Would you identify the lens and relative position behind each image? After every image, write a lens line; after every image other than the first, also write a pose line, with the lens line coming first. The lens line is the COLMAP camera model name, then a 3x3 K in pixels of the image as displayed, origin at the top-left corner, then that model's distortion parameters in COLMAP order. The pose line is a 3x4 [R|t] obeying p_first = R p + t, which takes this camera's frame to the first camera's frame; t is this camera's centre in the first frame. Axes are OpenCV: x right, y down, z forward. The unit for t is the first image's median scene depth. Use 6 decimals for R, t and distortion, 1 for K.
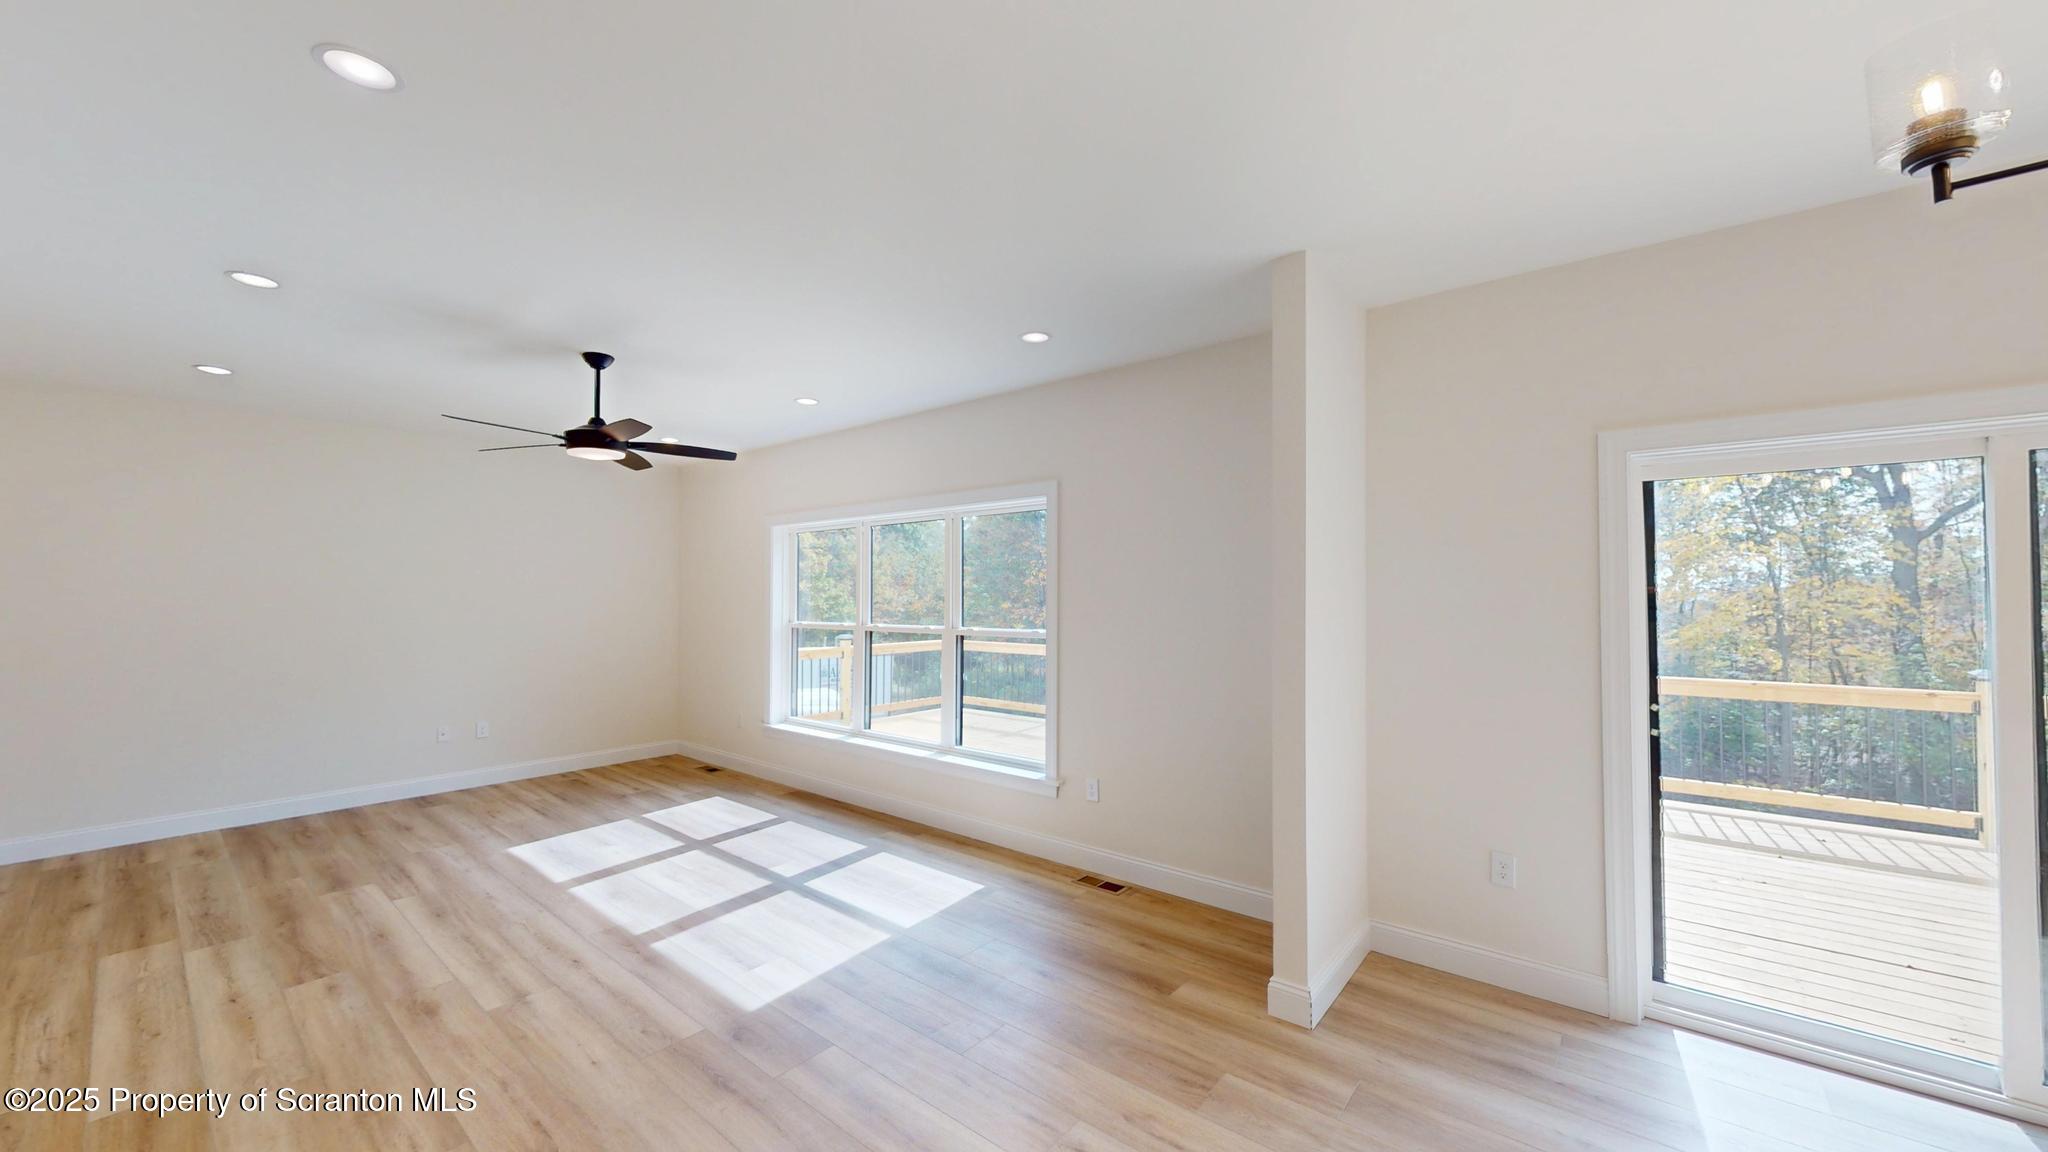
lens RADIAL K [[749.3, 0, 1028.6], [0, 749.3, 589.4], [0, 0, 1]] dist [0.001794, 0.001417]
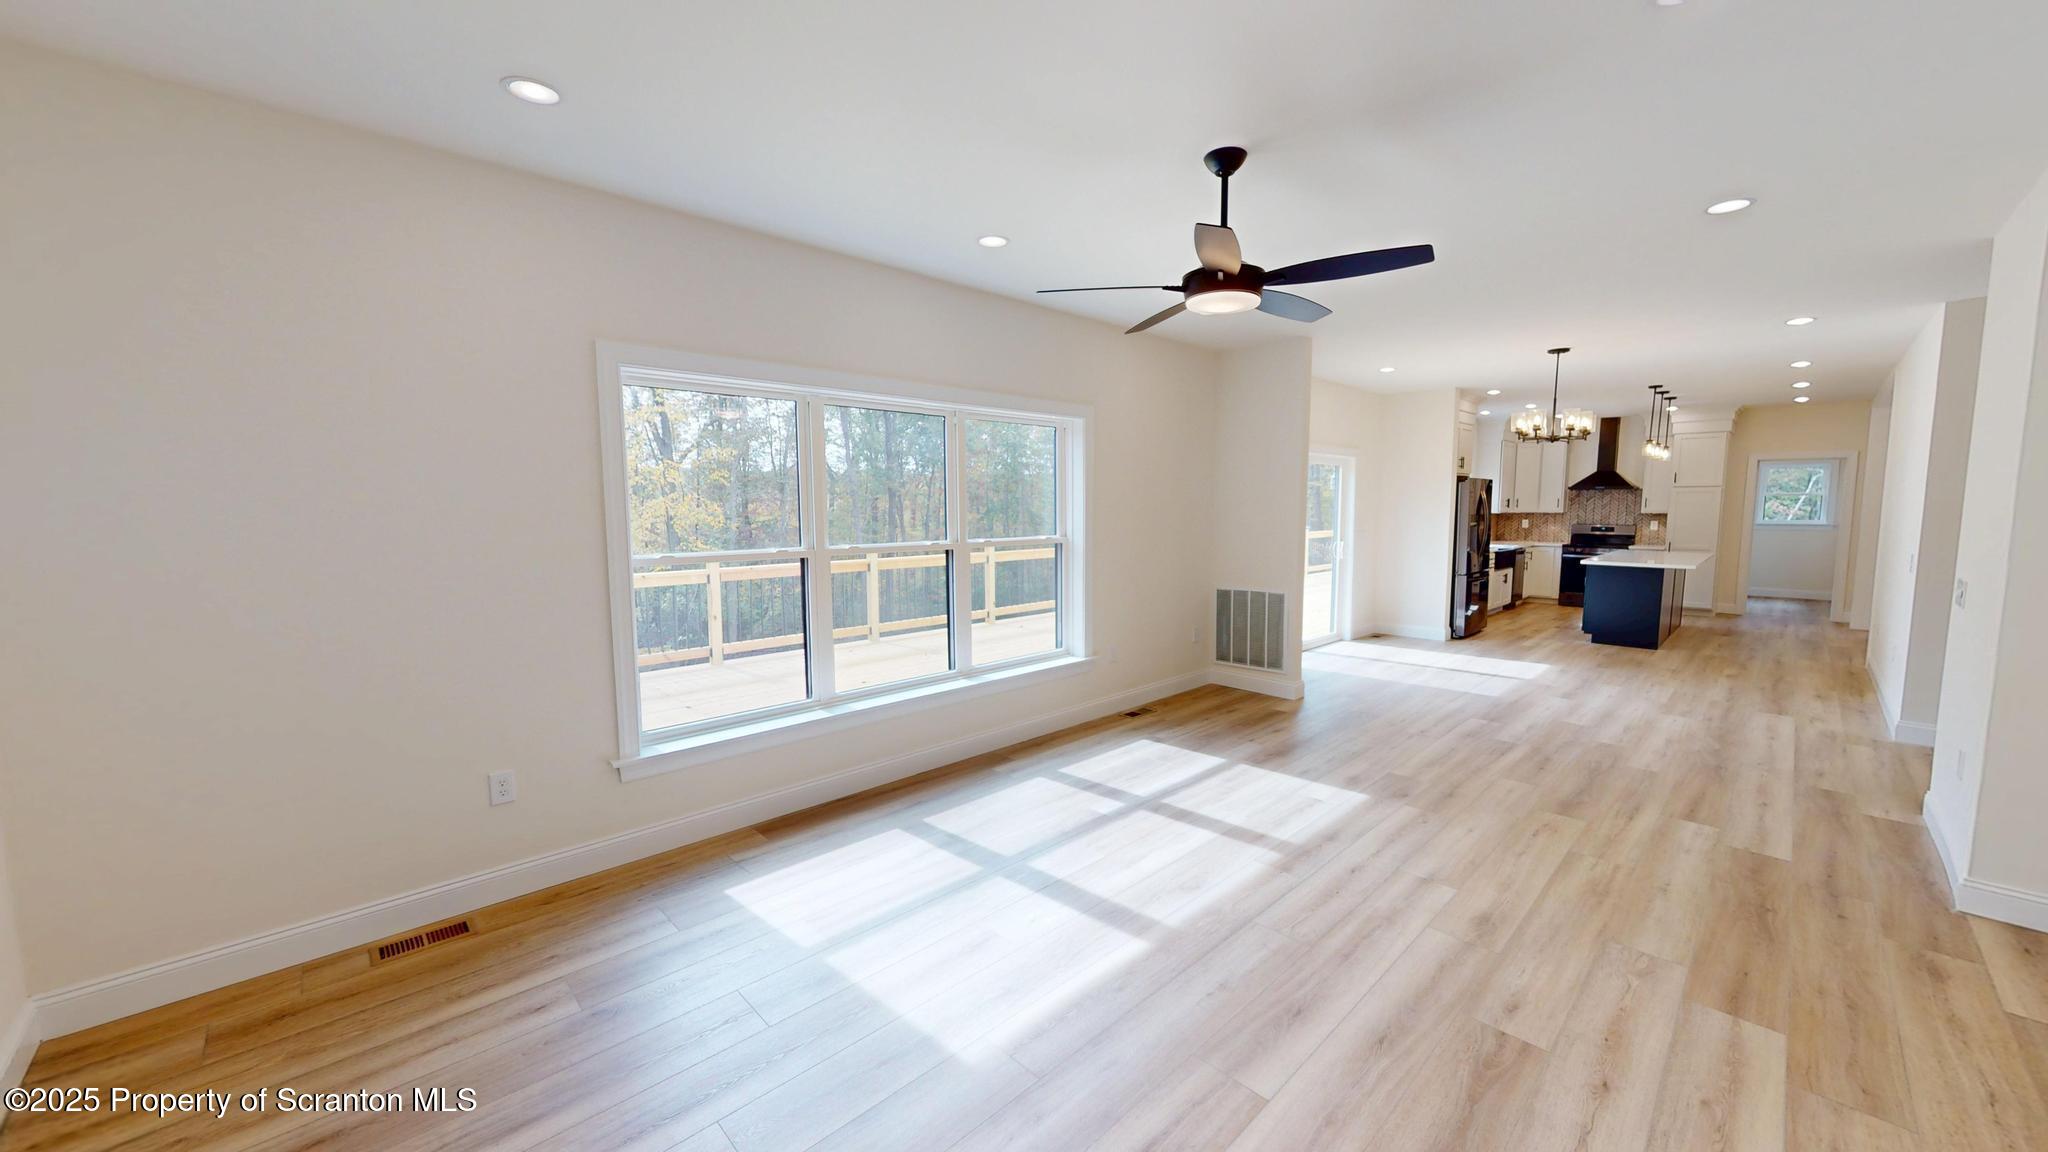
lens RADIAL K [[749.3, 0, 1030.0], [0, 749.3, 558.6], [0, 0, 1]] dist [0.001794, 0.001417]
pose [[0.105368, -0.068957, 0.992040, -1.288807], [-0.004806, 0.997546, 0.069850, 0.013964], [-0.994422, -0.012128, 0.104778, 1.066277]]
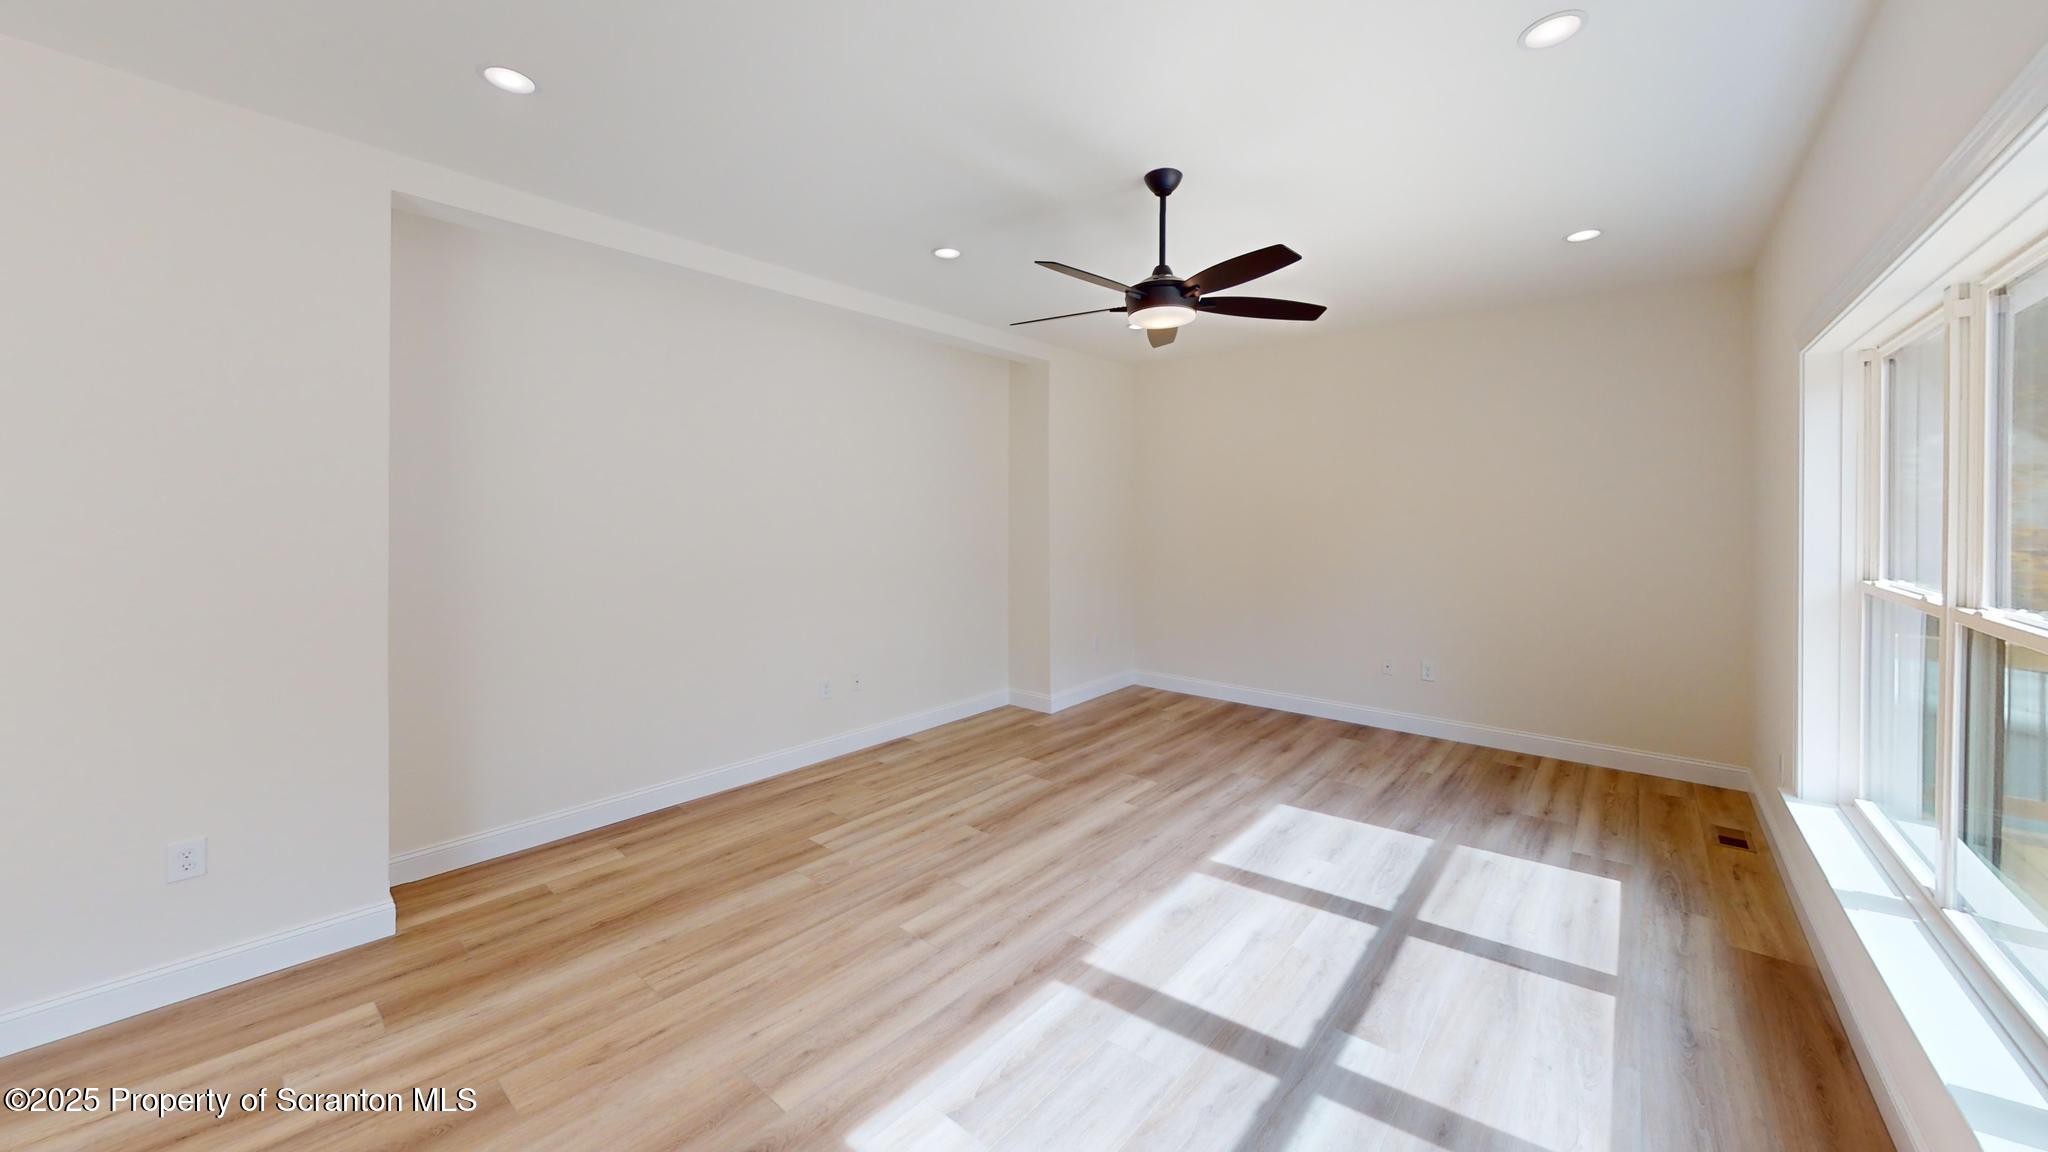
lens RADIAL K [[728.3, 0, 1029.9], [0, 728.3, 561.4], [0, 0, 1]] dist [-0.000272, 0.000048]
pose [[-0.006874, 0.050236, -0.998714, 0.144247], [0.004493, 0.998729, 0.050206, 0.026620], [0.999966, -0.004142, -0.007091, 0.840006]]
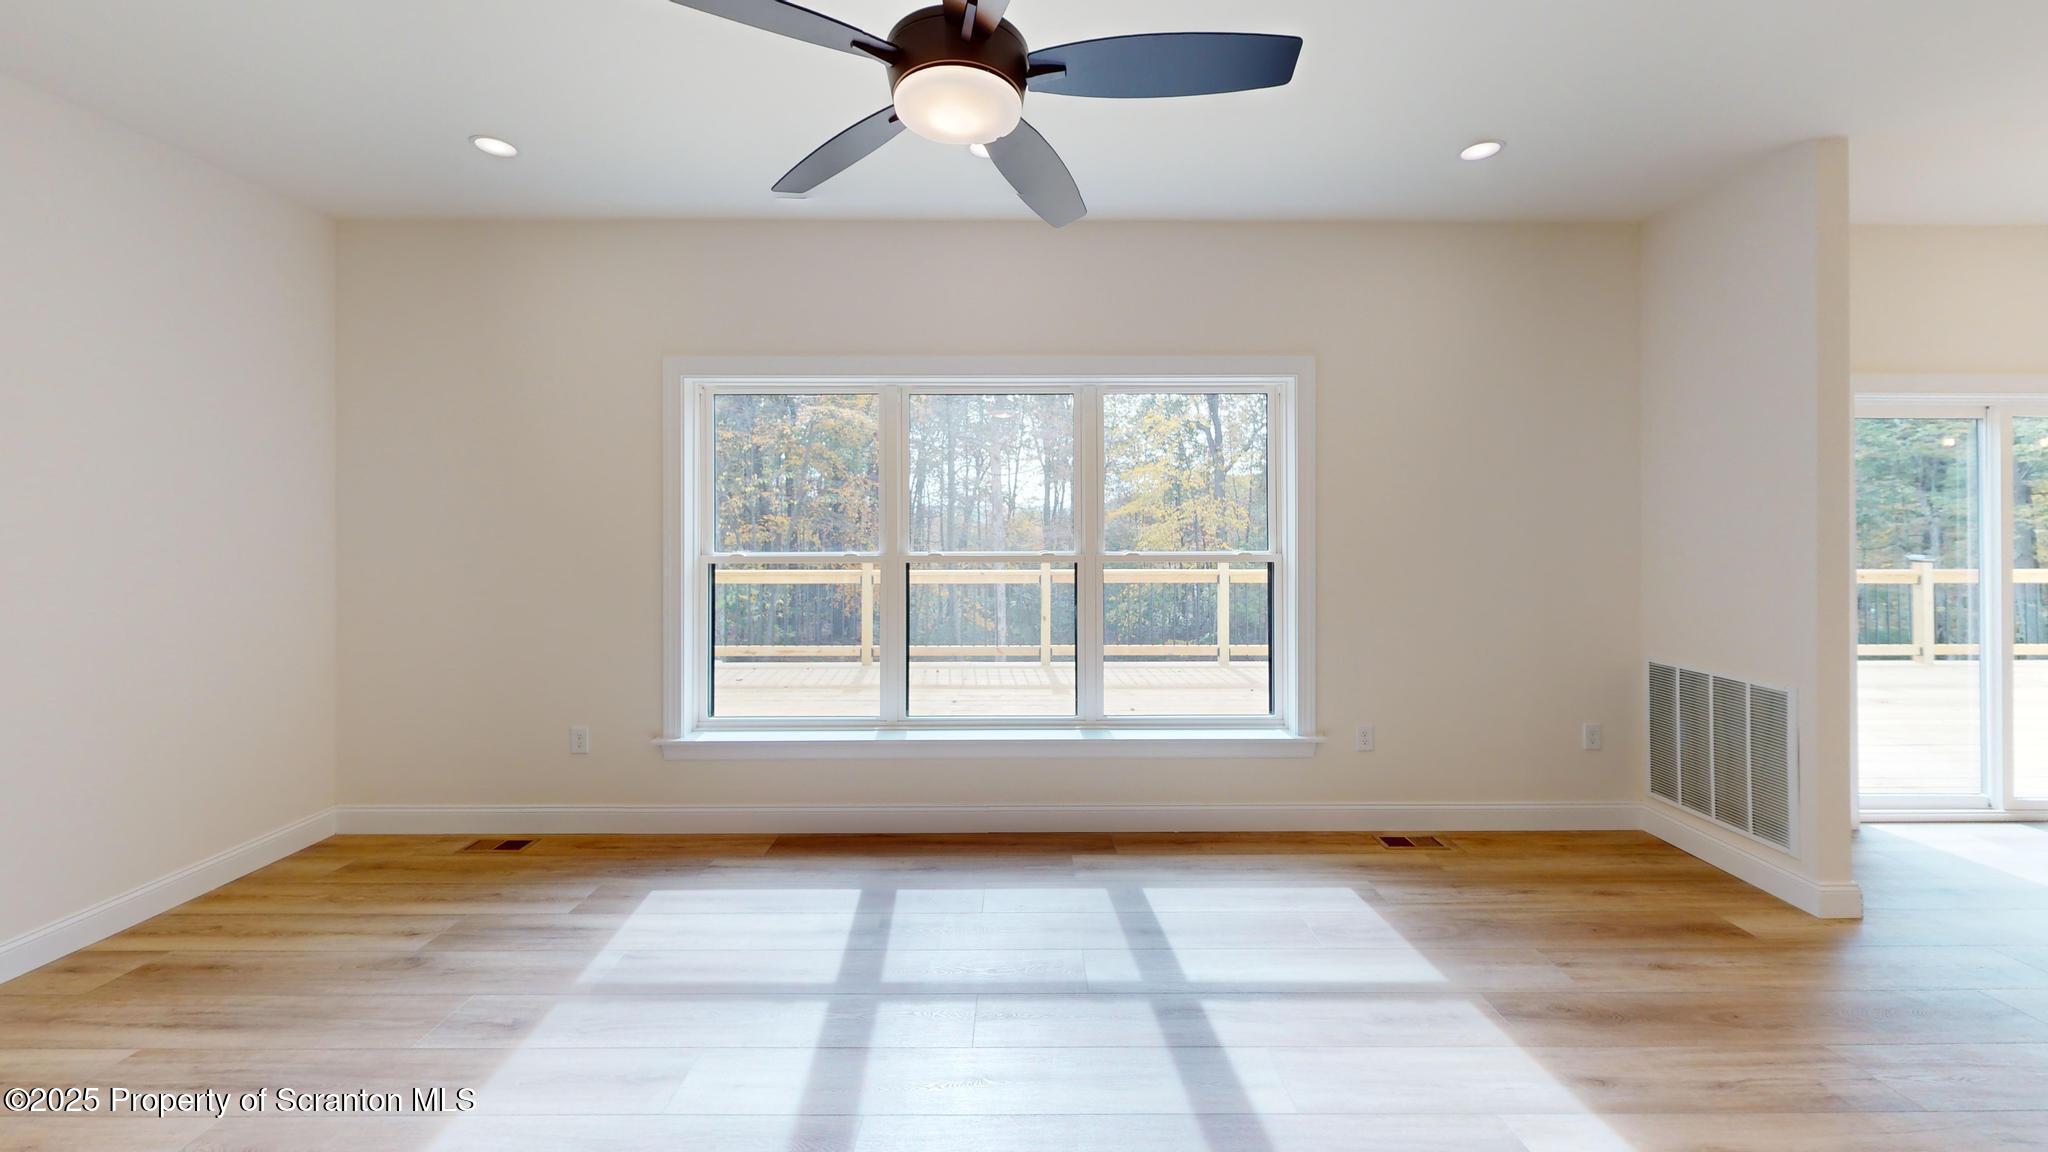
lens RADIAL K [[749.3, 0, 1011.6], [0, 749.3, 567.5], [0, 0, 1]] dist [0.001794, 0.001417]
pose [[0.765654, -0.049158, 0.641371, -0.794349], [-0.006512, 0.996432, 0.084146, 0.010179], [-0.643219, -0.068603, 0.762602, 0.663347]]
